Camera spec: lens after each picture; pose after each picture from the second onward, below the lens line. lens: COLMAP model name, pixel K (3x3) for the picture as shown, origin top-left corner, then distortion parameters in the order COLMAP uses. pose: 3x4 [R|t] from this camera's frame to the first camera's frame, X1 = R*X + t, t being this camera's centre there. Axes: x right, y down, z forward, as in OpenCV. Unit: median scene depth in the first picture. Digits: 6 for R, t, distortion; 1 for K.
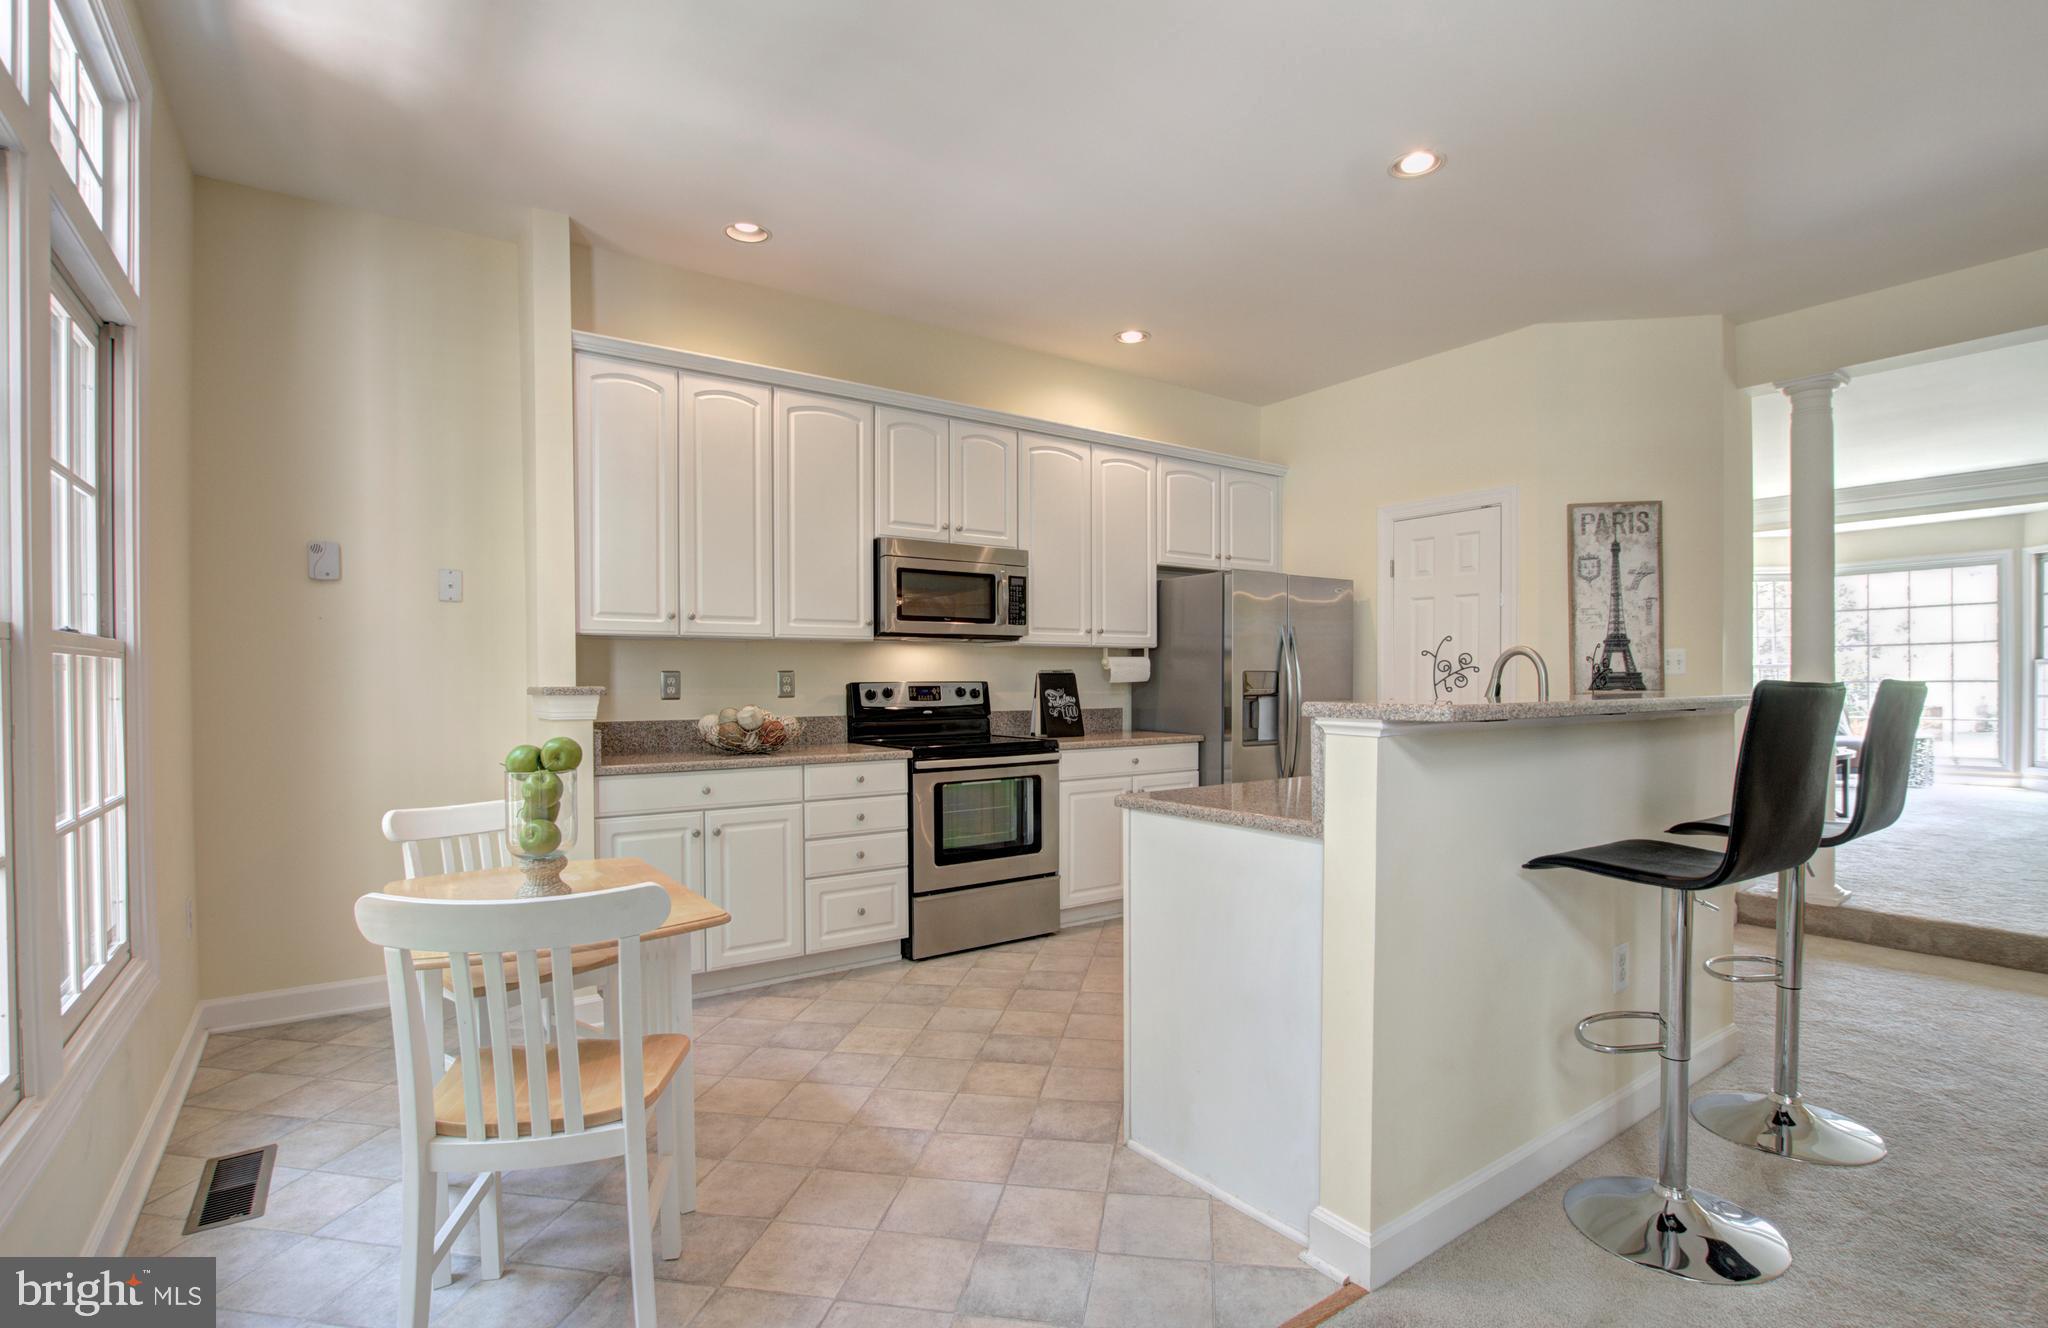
lens RADIAL K [[964.9, 0, 1003.5], [0, 964.9, 689.3], [0, 0, 1]] dist [-0.032233, 0.000643]
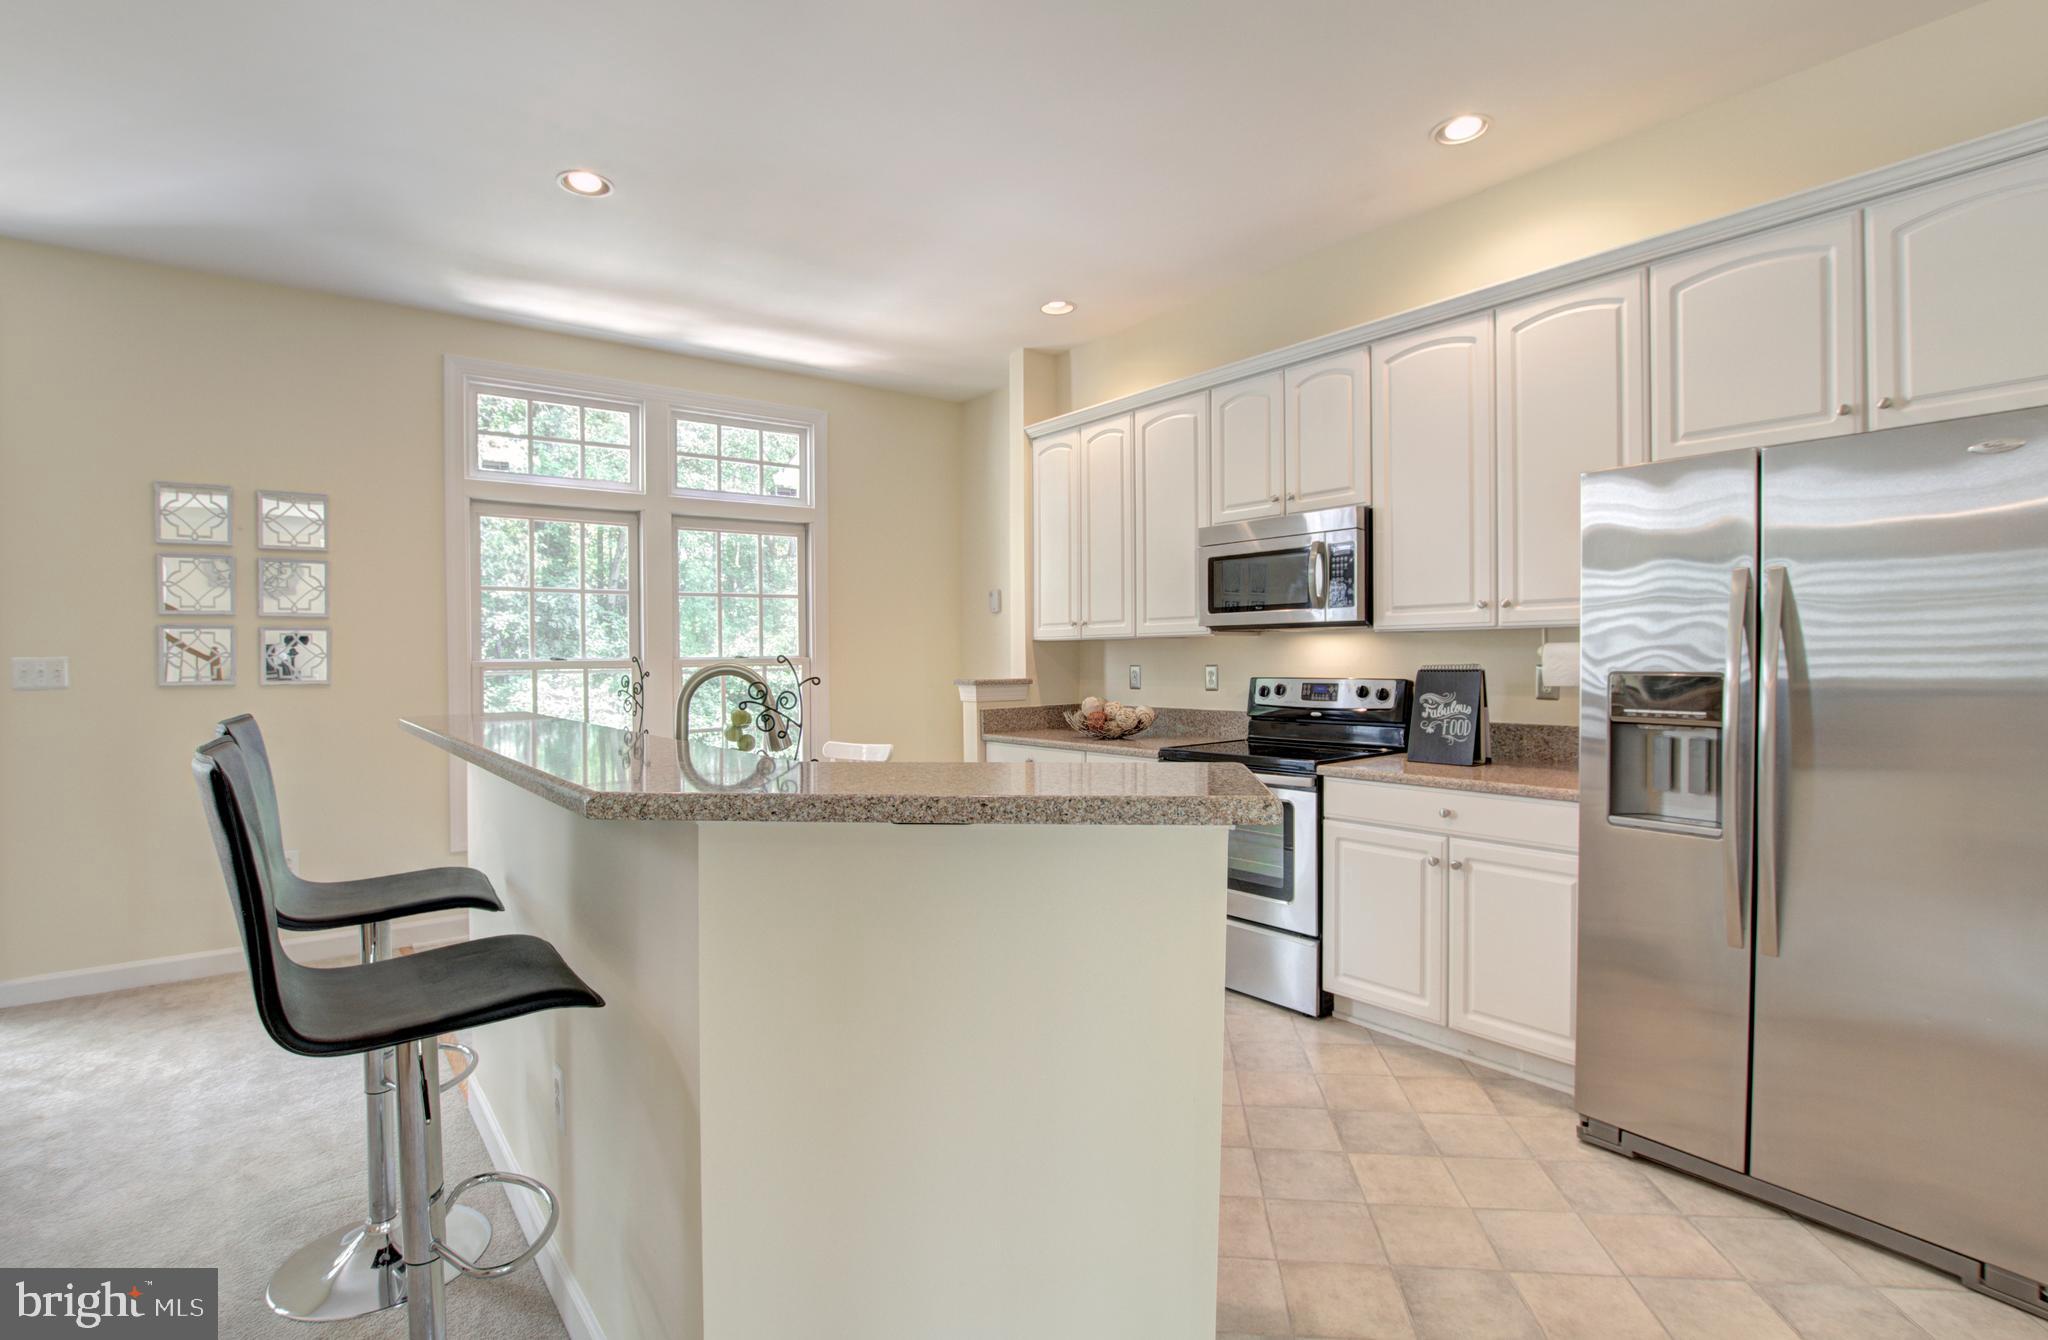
lens RADIAL K [[994.6, 0, 1024.0], [0, 994.6, 670.0], [0, 0, 1]] dist [-0.002745, -0.000149]
pose [[0.047322, 0.019056, -0.998698, 0.858581], [0.002482, 0.999813, 0.019195, -0.035538], [0.998877, -0.003387, 0.047266, 0.769639]]
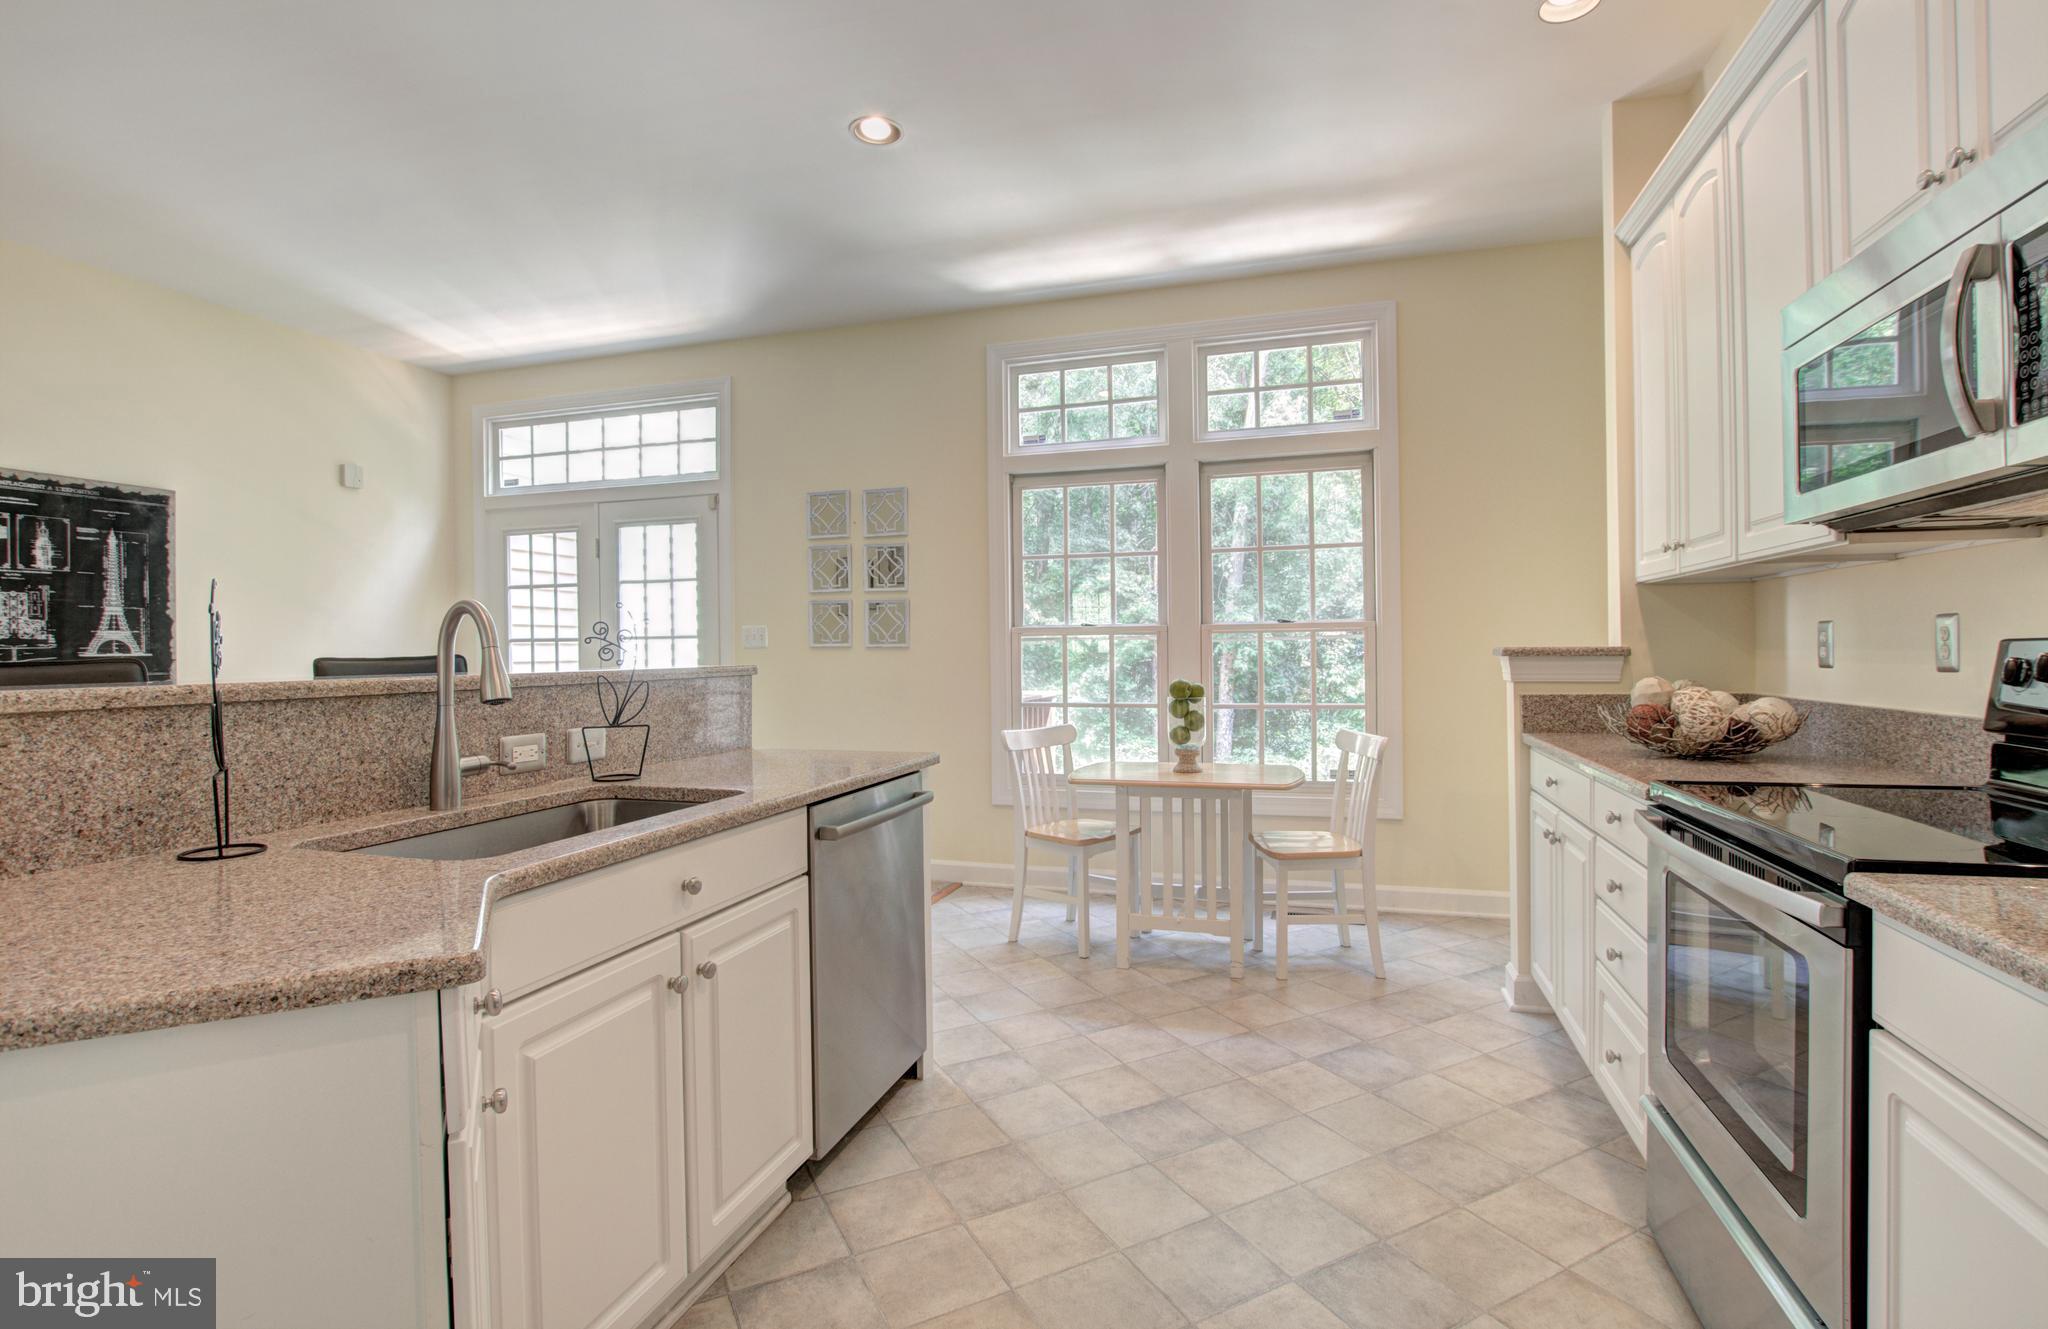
lens RADIAL K [[956.9, 0, 1024.0], [0, 956.9, 664.5], [0, 0, 1]] dist [-0.016635, 0.000036]
pose [[-0.787629, 0.020827, -0.615797, 0.410791], [0.006915, 0.999664, 0.024965, -0.009126], [0.616110, 0.015405, -0.787509, 1.115869]]
